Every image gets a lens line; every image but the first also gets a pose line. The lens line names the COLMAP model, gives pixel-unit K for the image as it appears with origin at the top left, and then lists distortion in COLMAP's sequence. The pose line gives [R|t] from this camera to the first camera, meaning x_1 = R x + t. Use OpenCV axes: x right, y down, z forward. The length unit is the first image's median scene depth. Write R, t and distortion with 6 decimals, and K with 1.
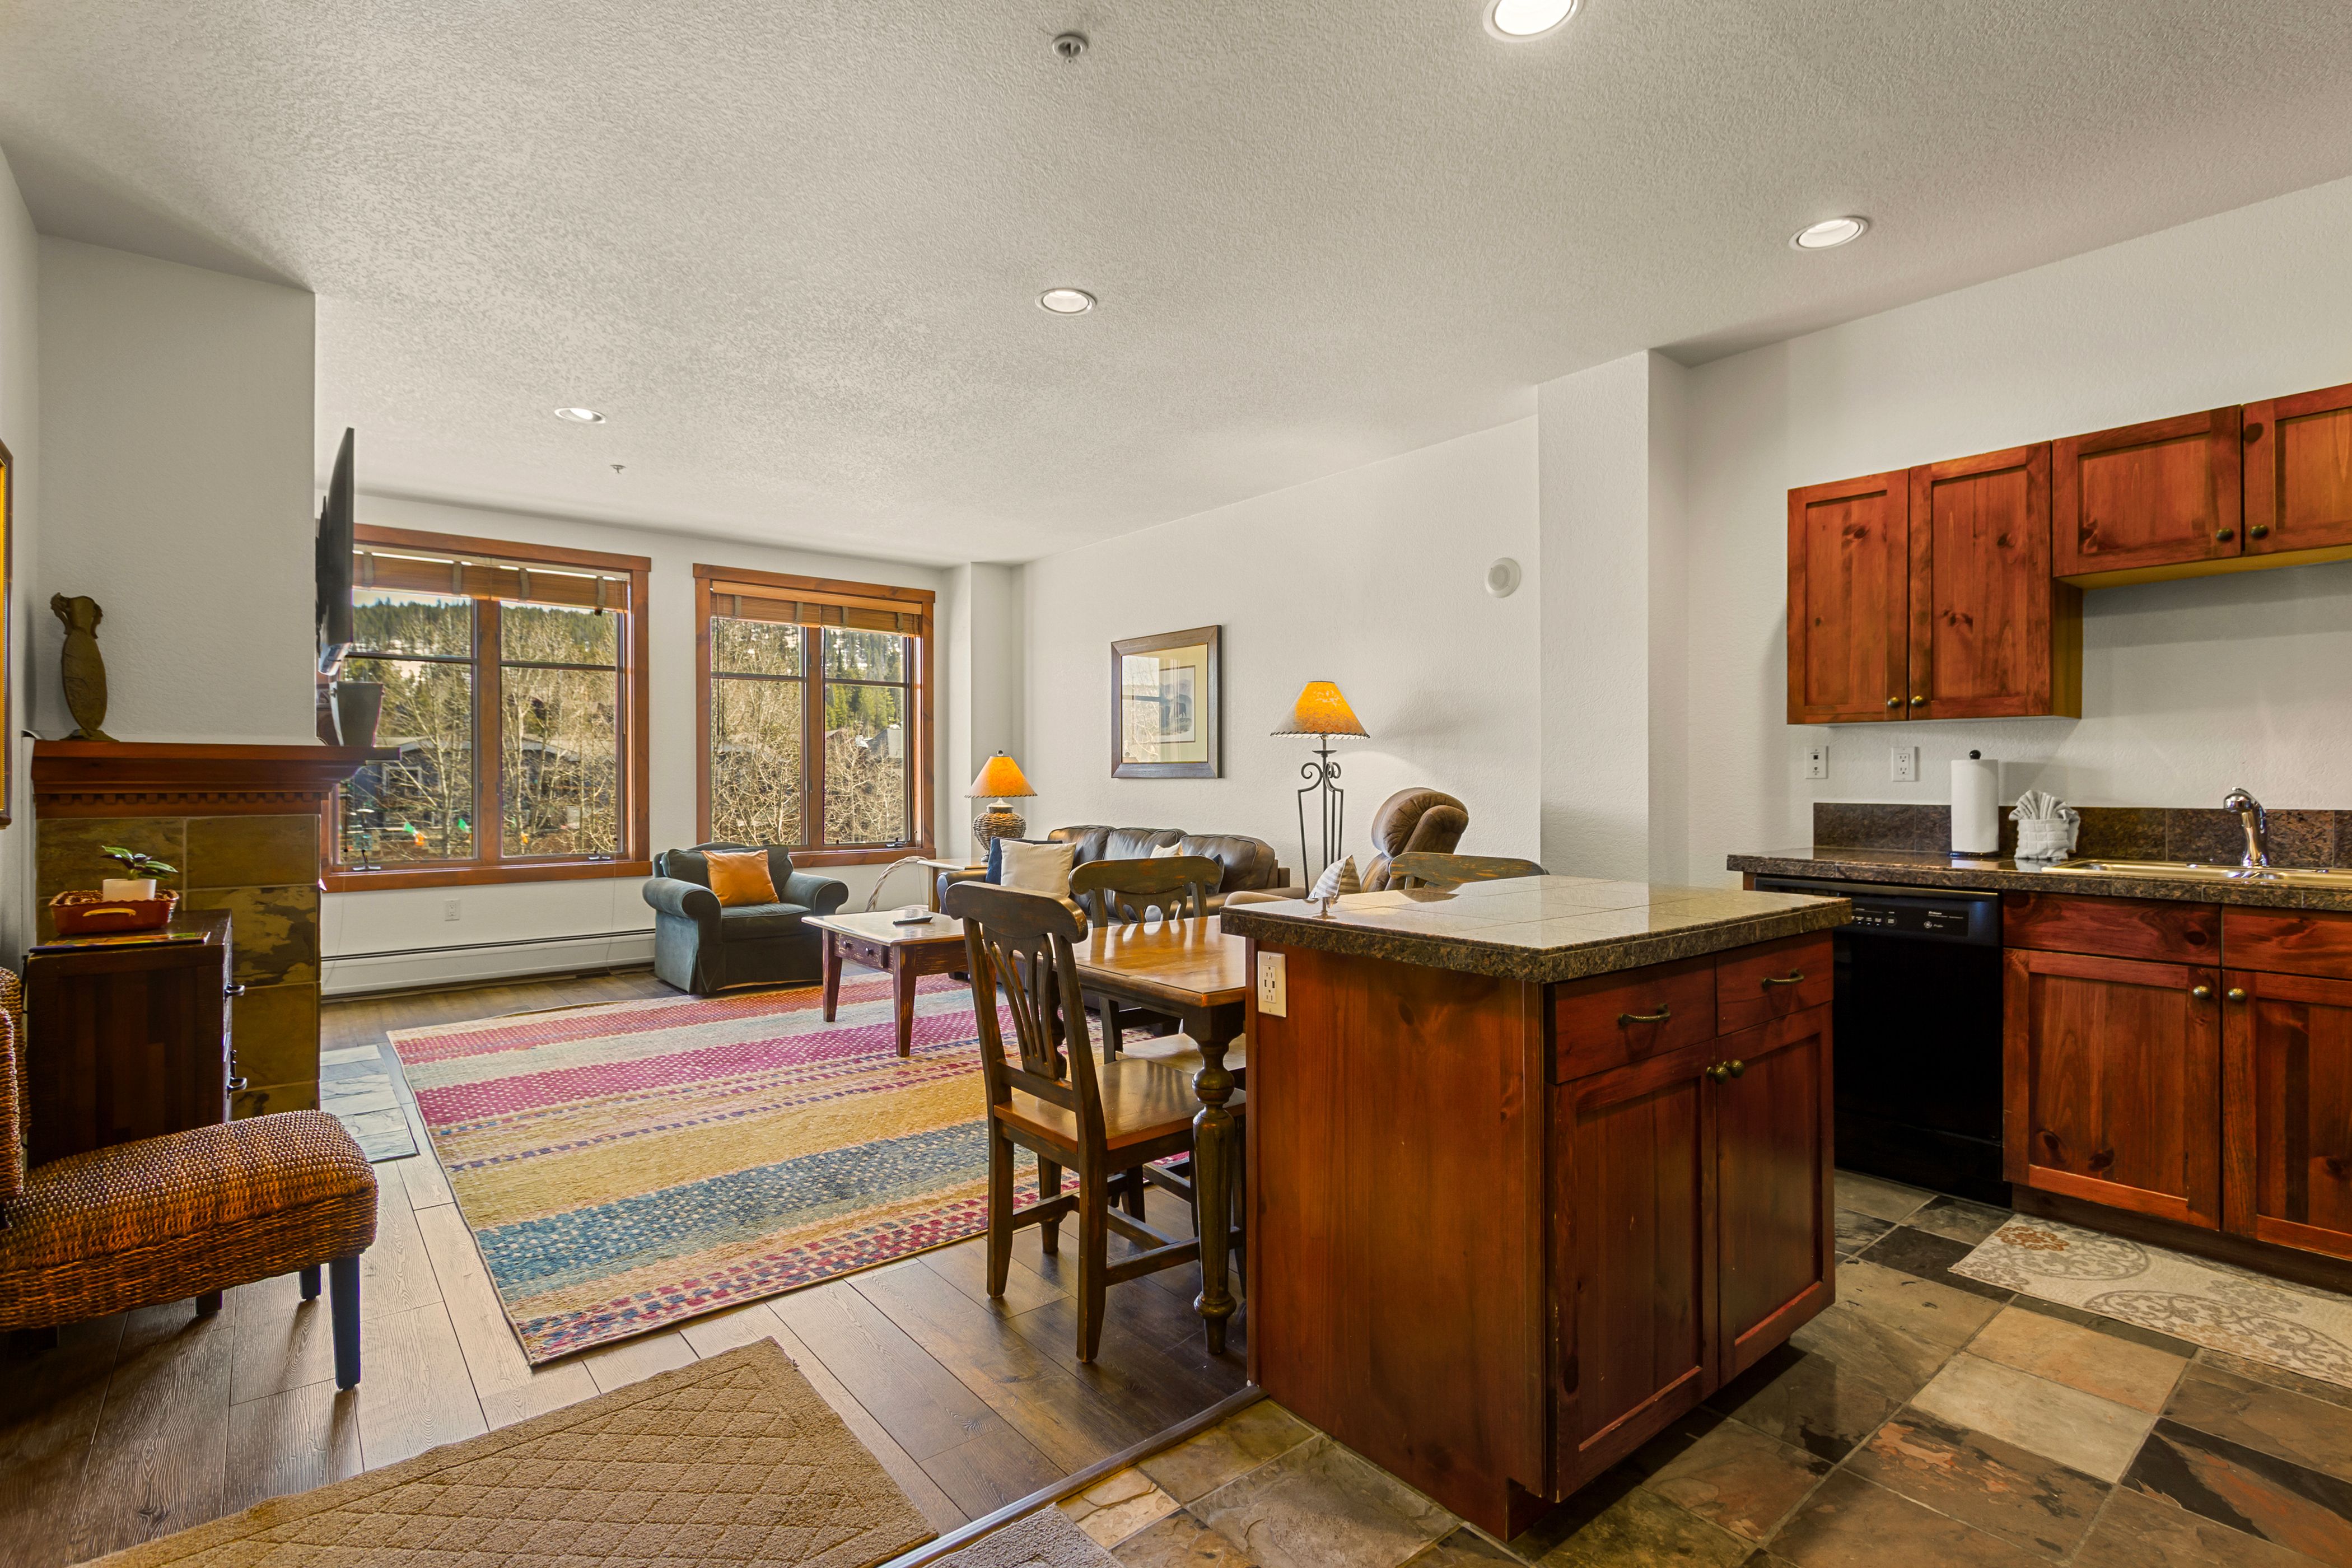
lens RADIAL K [[1105.2, 0, 1168.3], [0, 1105.2, 783.7], [0, 0, 1]] dist [0.018220, -0.013067]
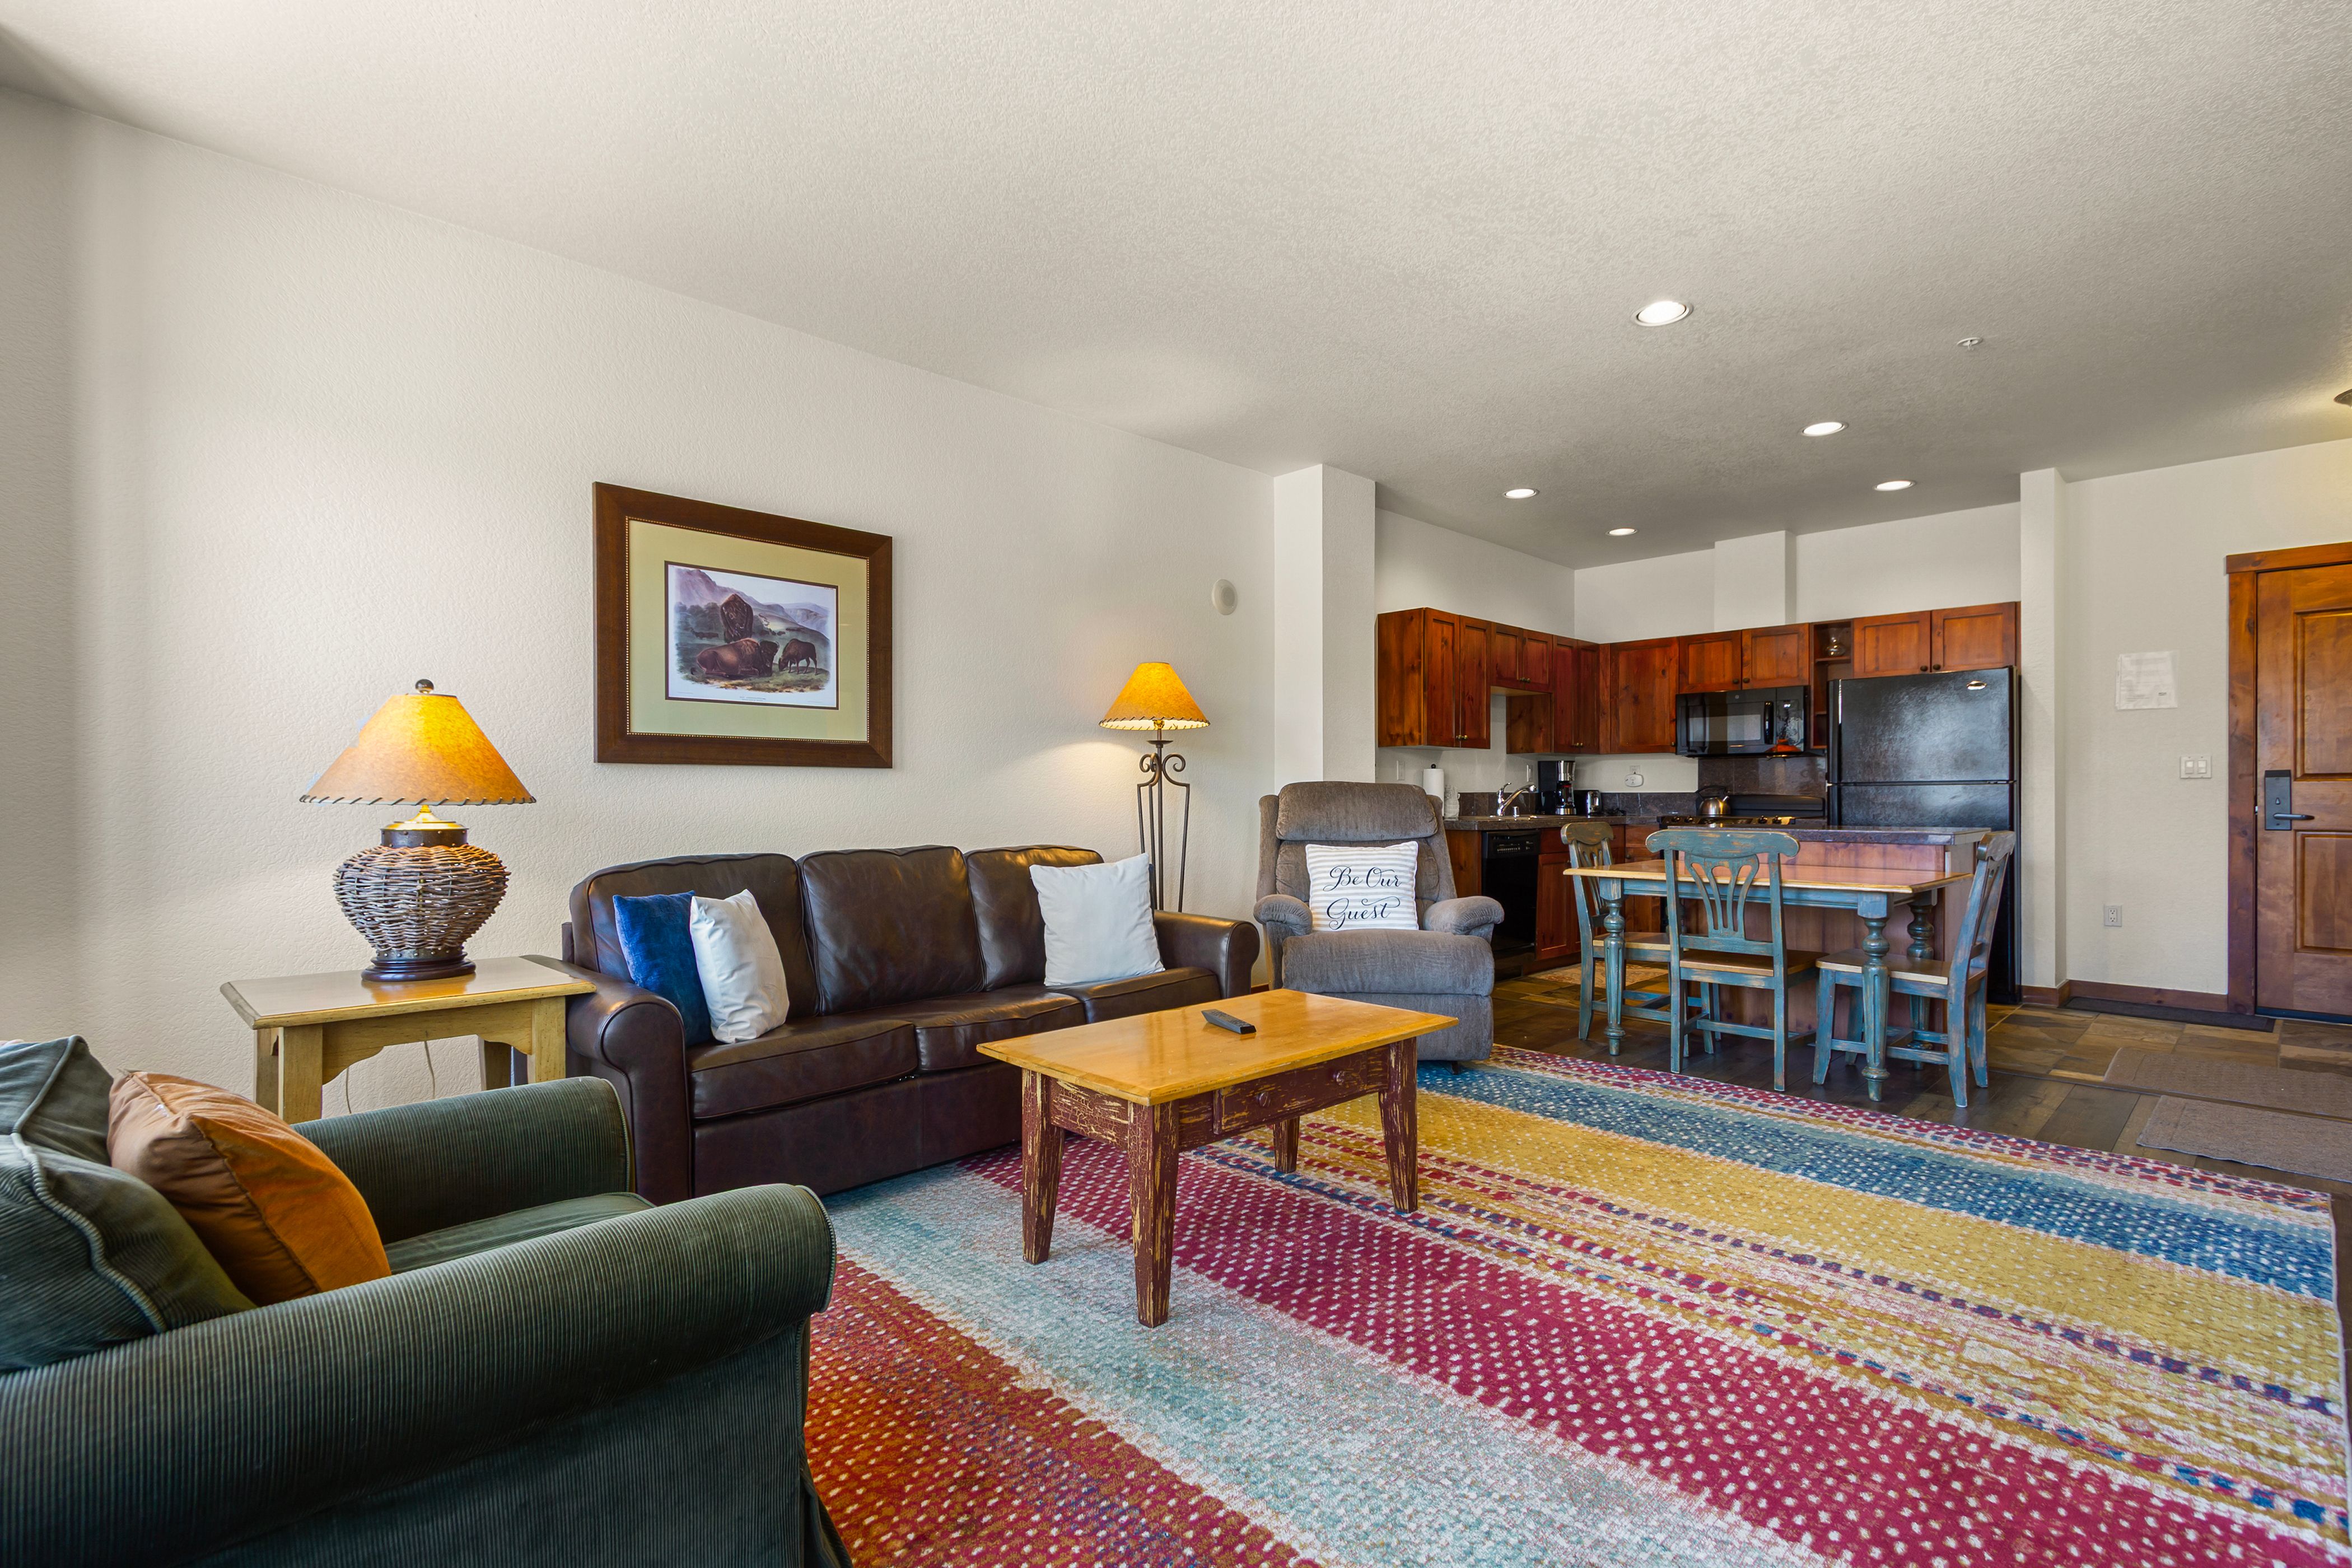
lens RADIAL K [[1096.3, 0, 1172.2], [0, 1096.3, 801.4], [0, 0, 1]] dist [-0.000049, -0.001359]
pose [[-0.092096, -0.005263, 0.995736, -1.187104], [0.004634, 0.999973, 0.005714, 0.023426], [-0.995739, 0.005140, -0.092069, 1.697669]]
